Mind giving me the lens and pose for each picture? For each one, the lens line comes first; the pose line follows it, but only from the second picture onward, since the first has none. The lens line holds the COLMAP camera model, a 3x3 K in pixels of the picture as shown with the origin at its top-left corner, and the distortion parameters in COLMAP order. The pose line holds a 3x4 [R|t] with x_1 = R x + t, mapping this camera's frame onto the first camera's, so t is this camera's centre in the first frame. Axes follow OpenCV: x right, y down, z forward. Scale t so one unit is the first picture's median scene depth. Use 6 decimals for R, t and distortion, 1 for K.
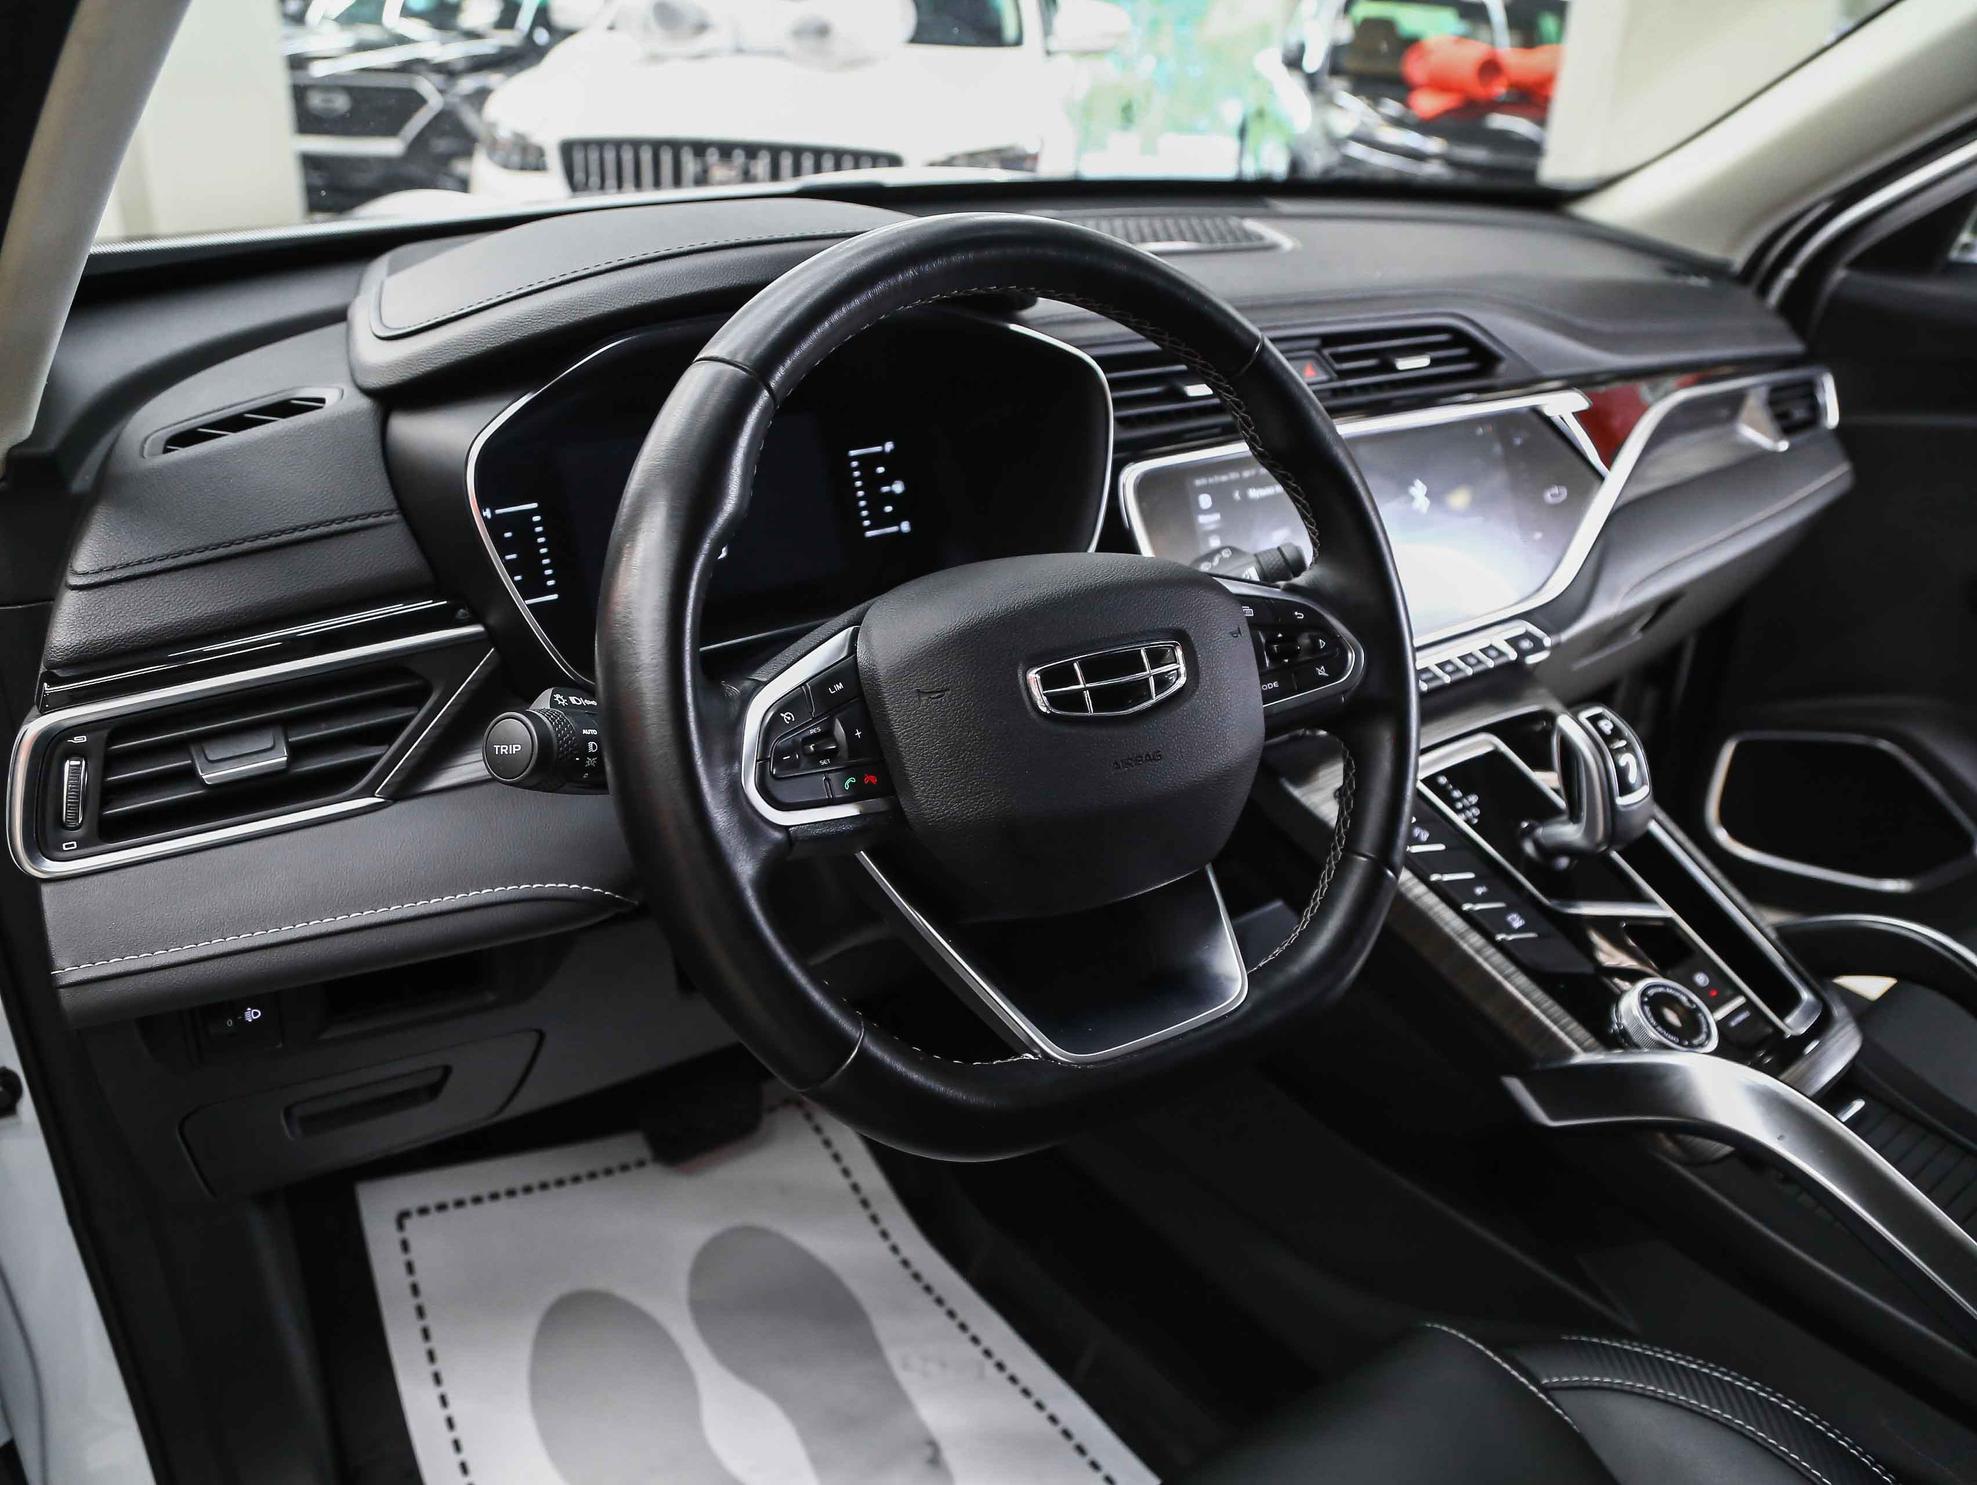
lens RADIAL K [[1478.1, 0, 988.5], [0, 1478.1, 742.5], [0, 0, 1]] dist [-0.144636, 0.081006]
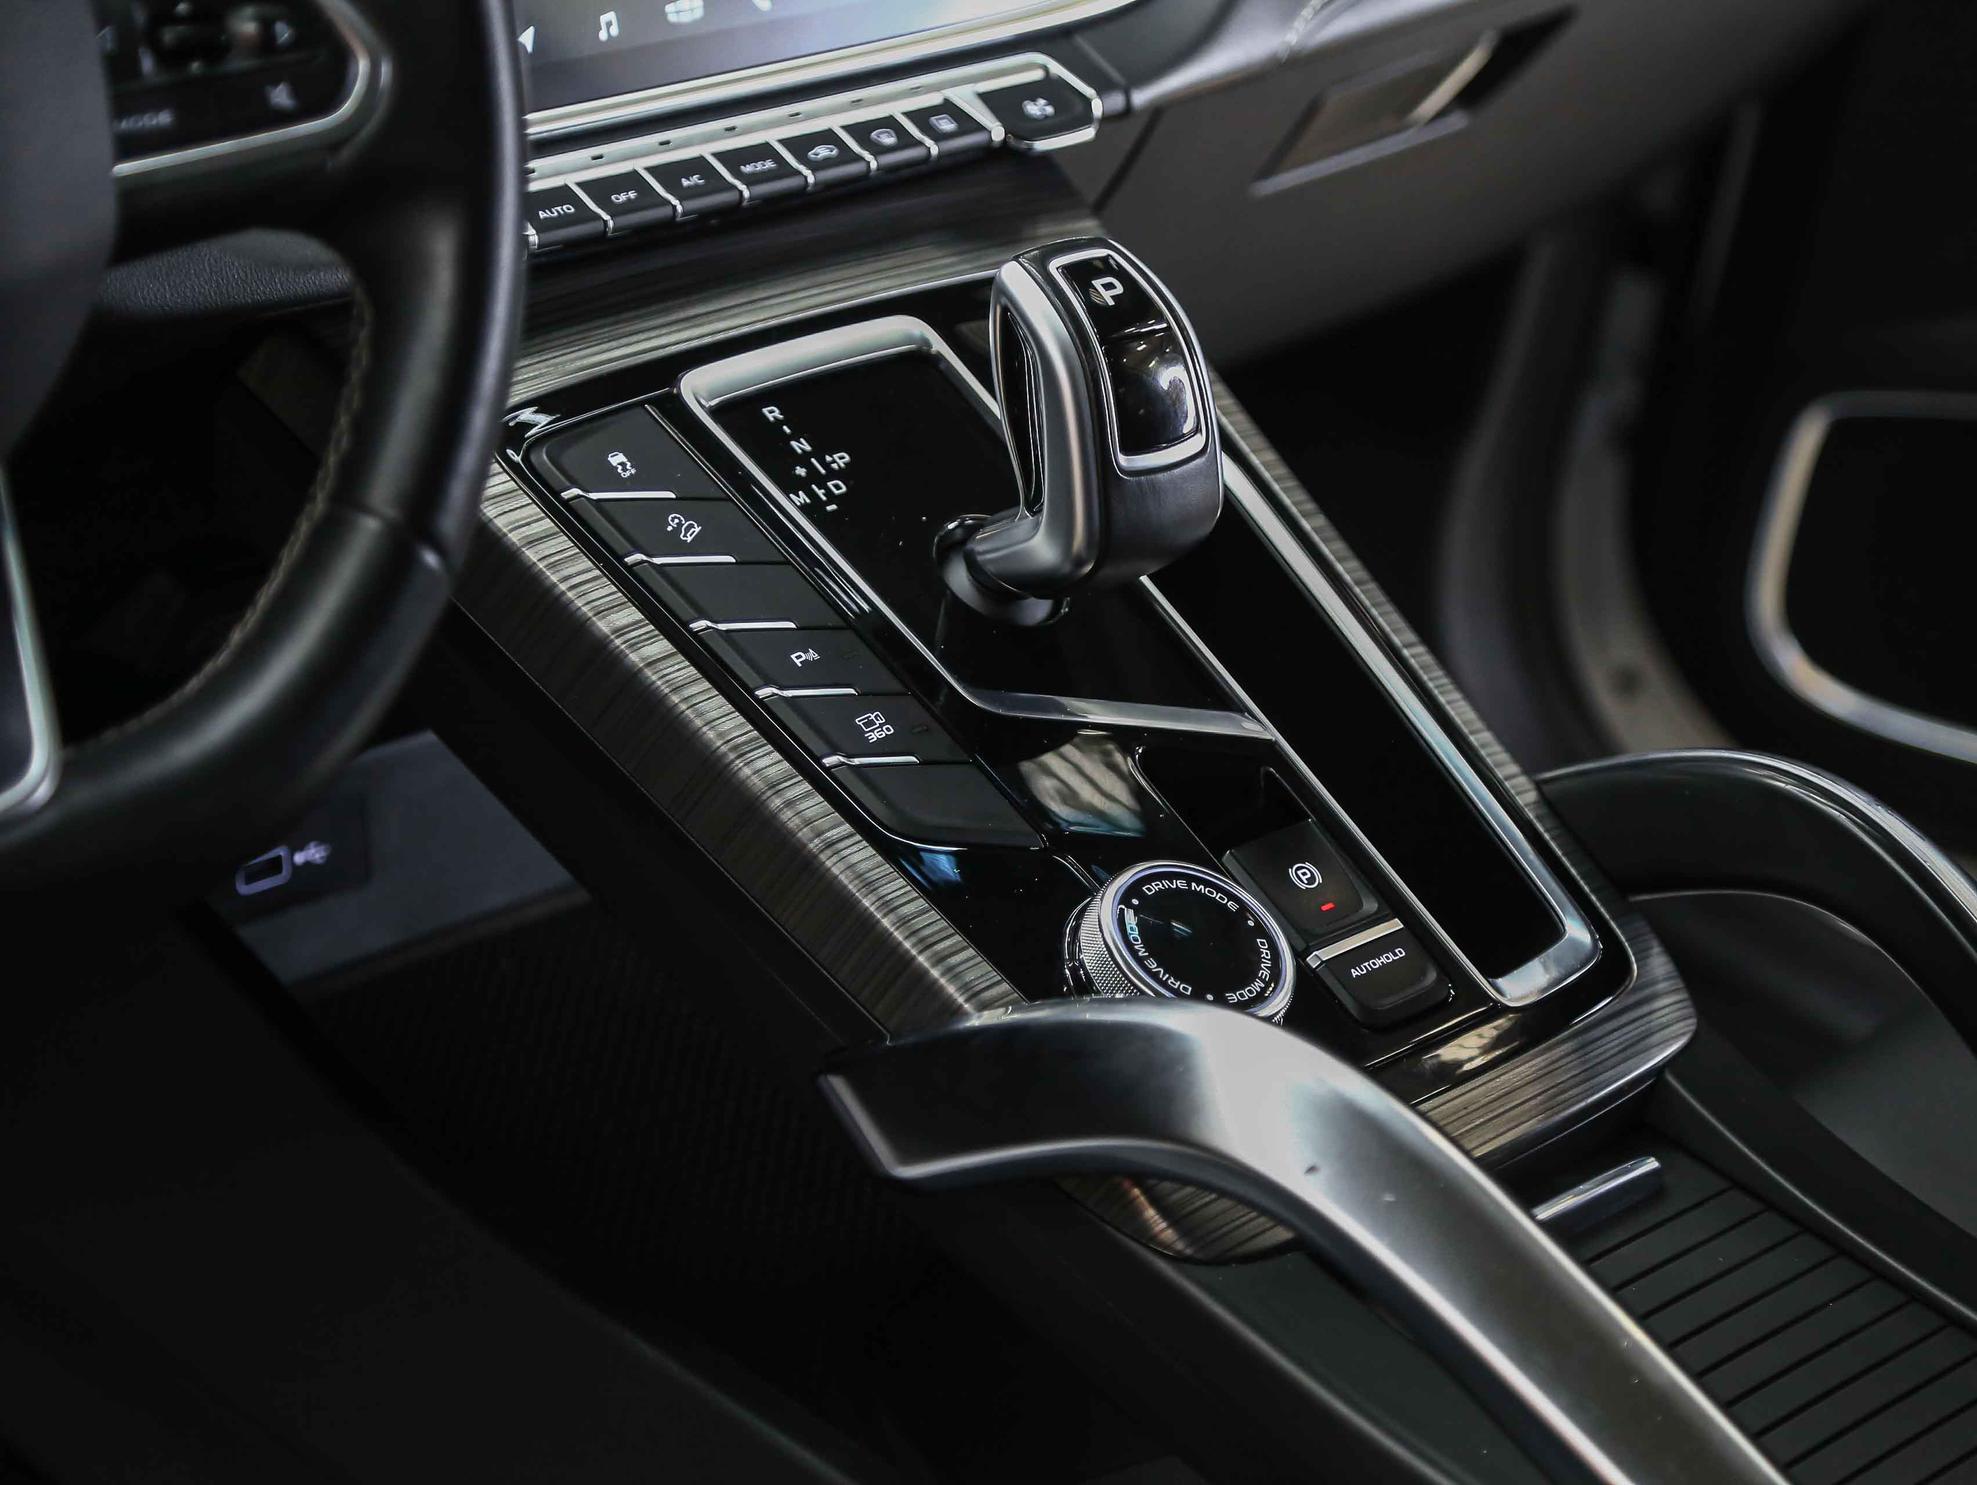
lens RADIAL K [[4366.5, 0, 988.5], [0, 4366.5, 742.5], [0, 0, 1]] dist [0.317034, 0.124628]
pose [[0.983480, 0.021799, 0.179698, 0.156725], [-0.032675, 0.997794, 0.057792, 0.049163], [-0.178042, -0.062709, 0.982023, -0.295064]]
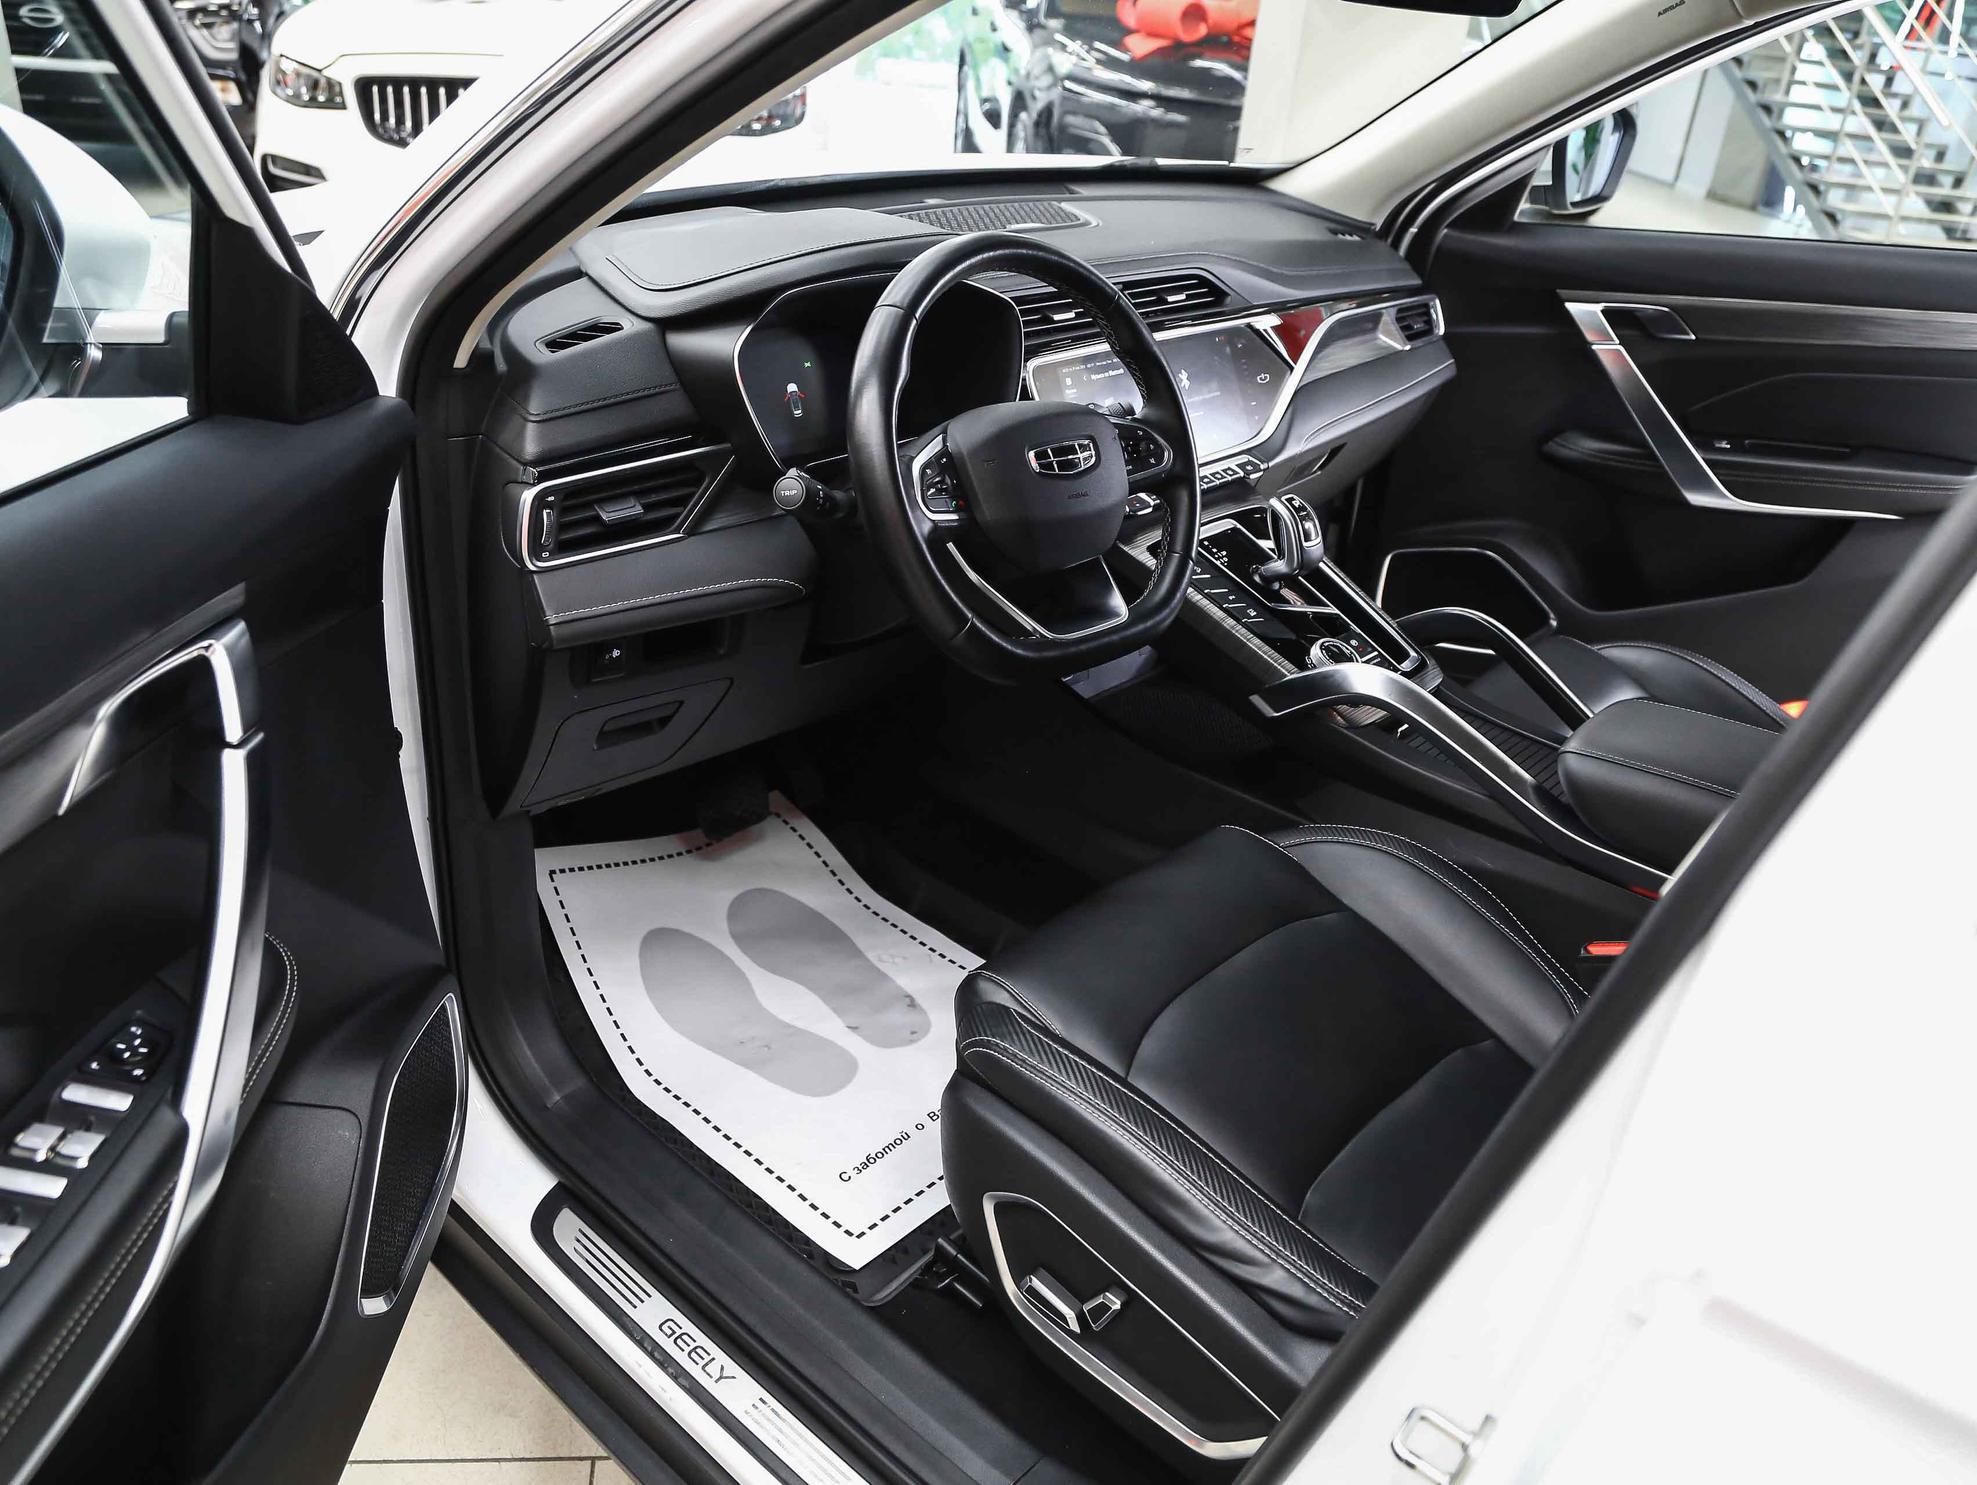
lens RADIAL K [[1478.1, 0, 988.5], [0, 1478.1, 742.5], [0, 0, 1]] dist [-0.144636, 0.081006]
pose [[0.981798, -0.055417, 0.181663, -0.287615], [0.045754, 0.997328, 0.056960, 0.161054], [-0.184335, -0.047611, 0.981710, -0.713025]]
